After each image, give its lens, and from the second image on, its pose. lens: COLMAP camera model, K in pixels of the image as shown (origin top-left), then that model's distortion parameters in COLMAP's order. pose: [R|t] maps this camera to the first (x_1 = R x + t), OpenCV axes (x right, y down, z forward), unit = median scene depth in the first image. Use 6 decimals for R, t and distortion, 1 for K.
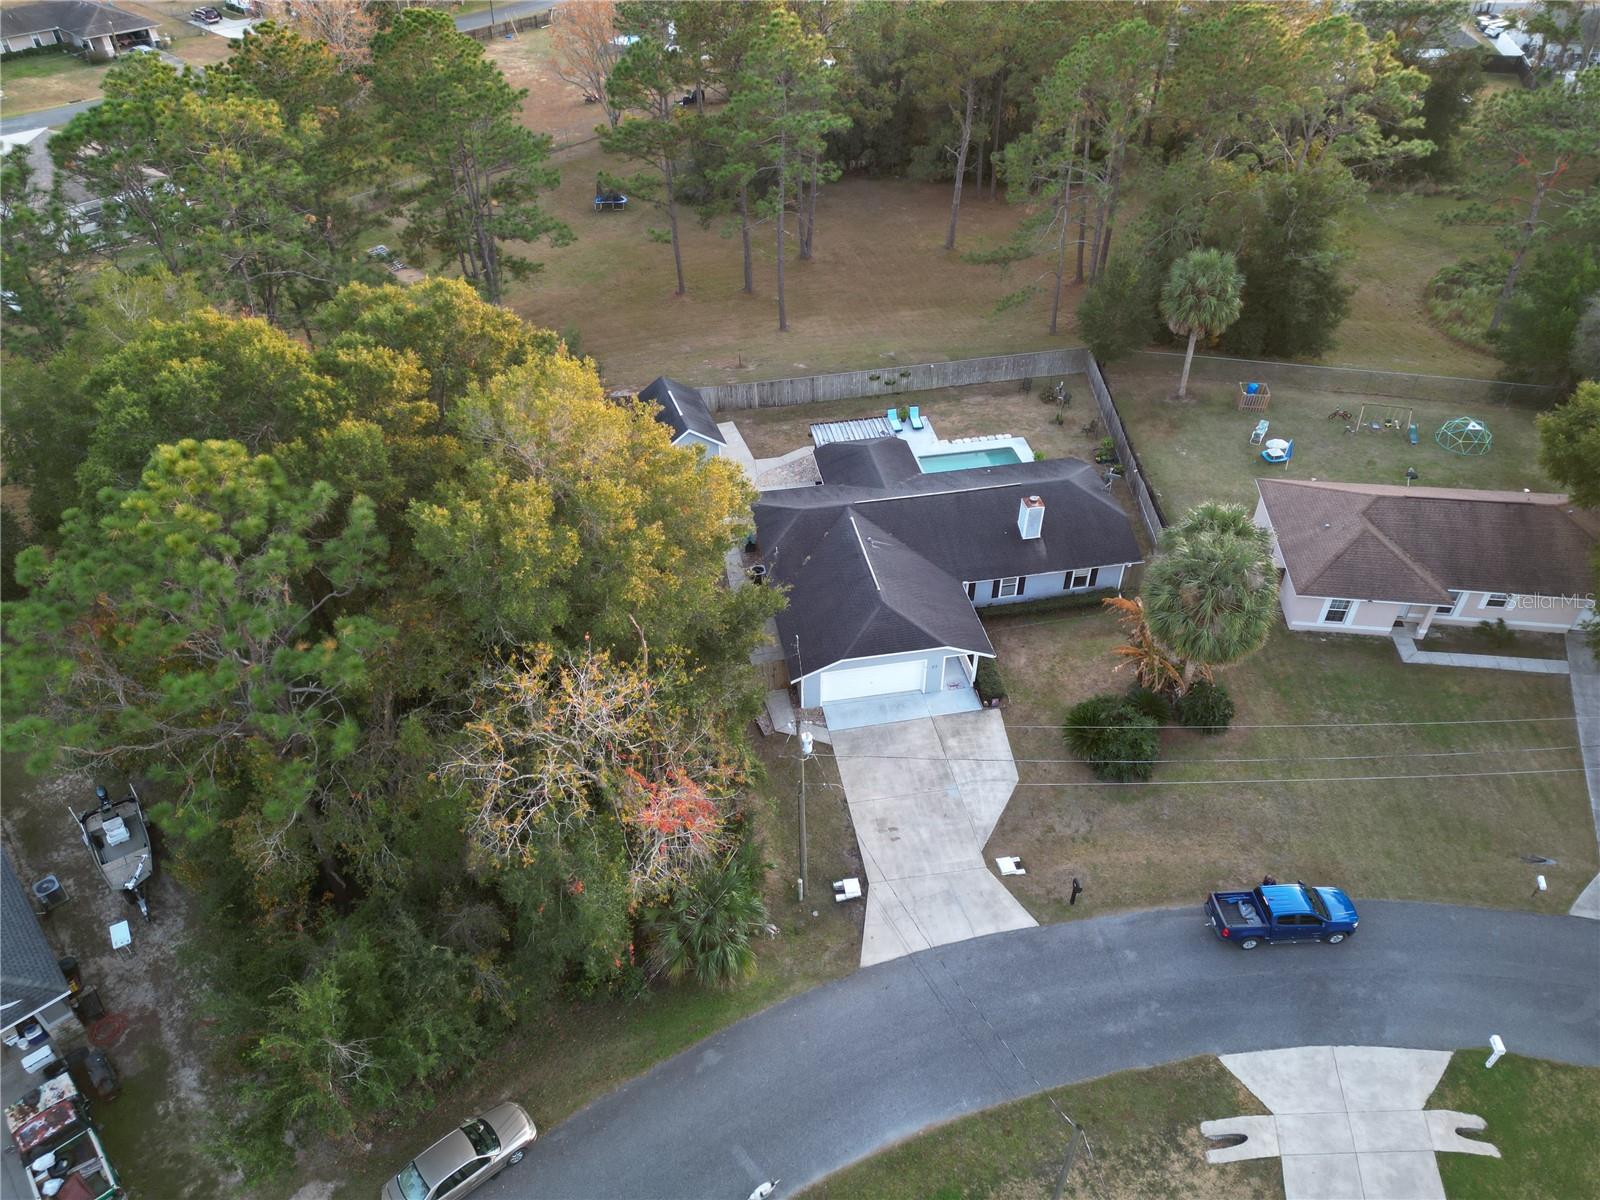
lens RADIAL K [[1119.0, 0, 794.4], [0, 1119.0, 602.5], [0, 0, 1]] dist [0.081910, -0.082673]
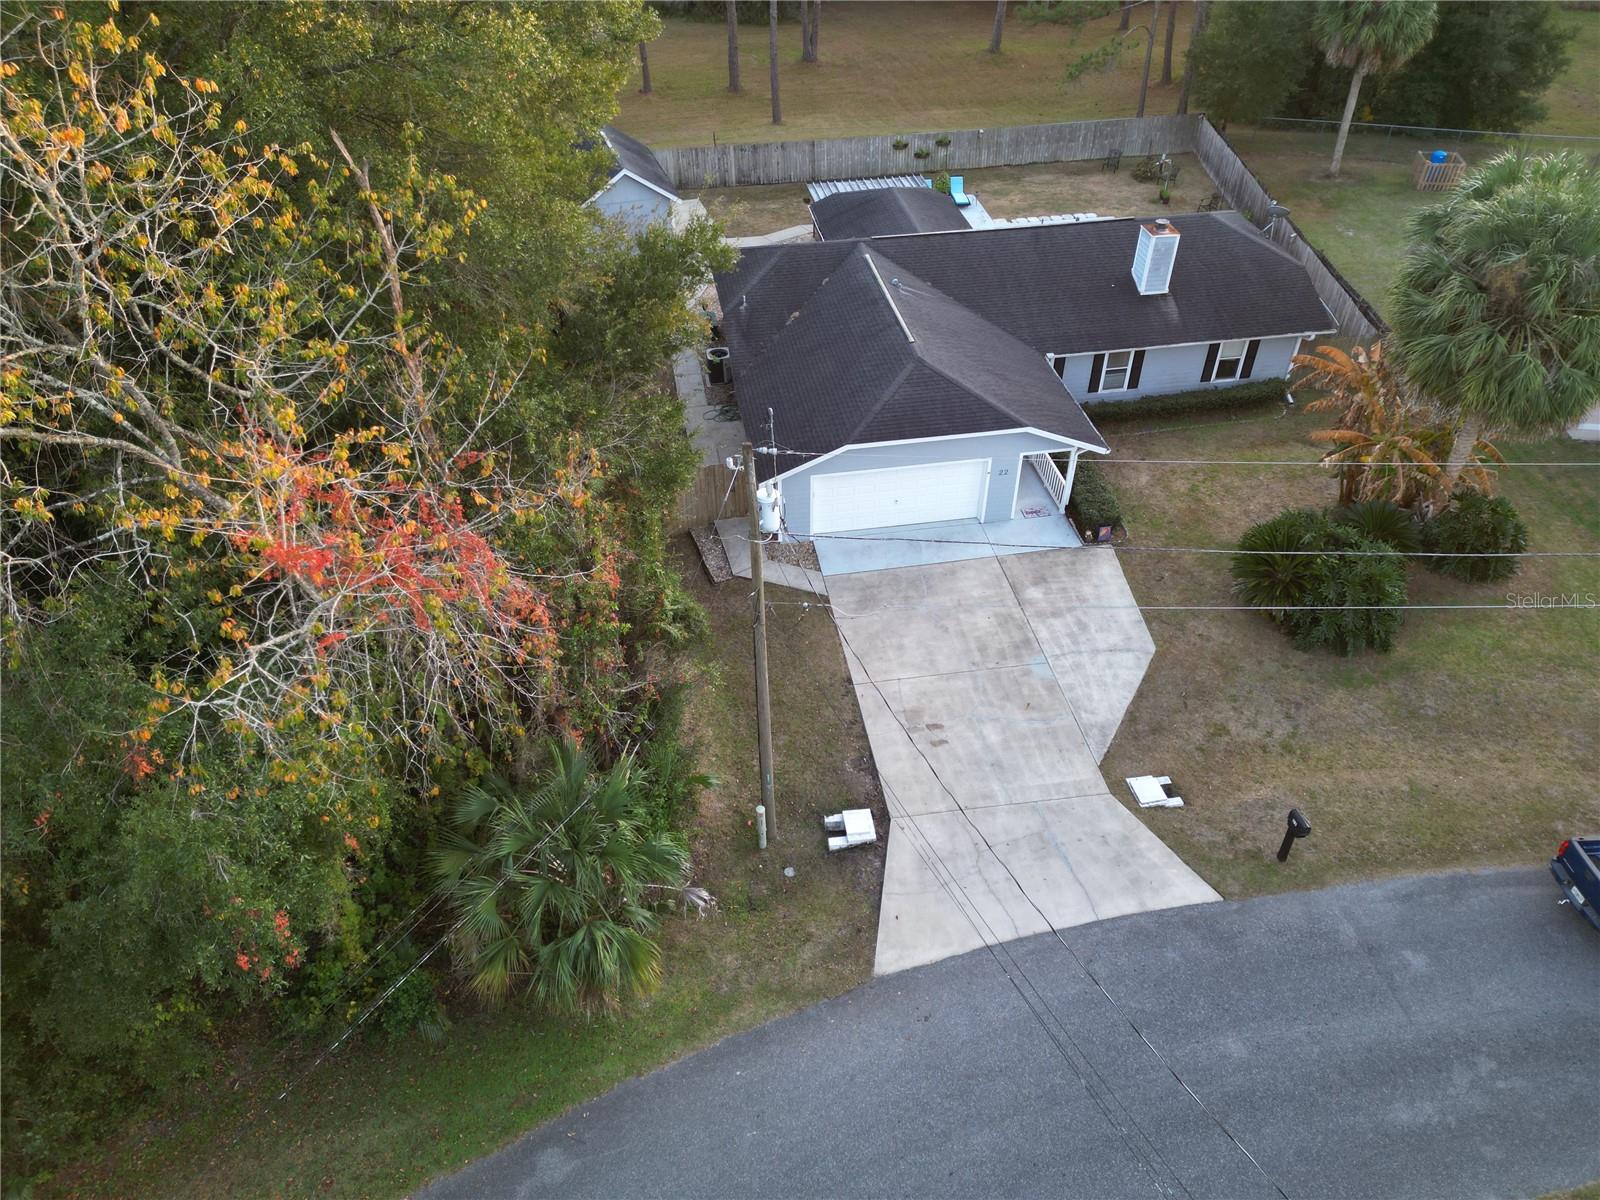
lens RADIAL K [[1119.0, 0, 794.4], [0, 1119.0, 602.5], [0, 0, 1]] dist [0.081910, -0.082673]
pose [[0.999881, 0.012029, -0.009638, 0.021575], [-0.012030, 0.999928, -0.000053, 0.130867], [0.009637, 0.000169, 0.999954, 0.412692]]
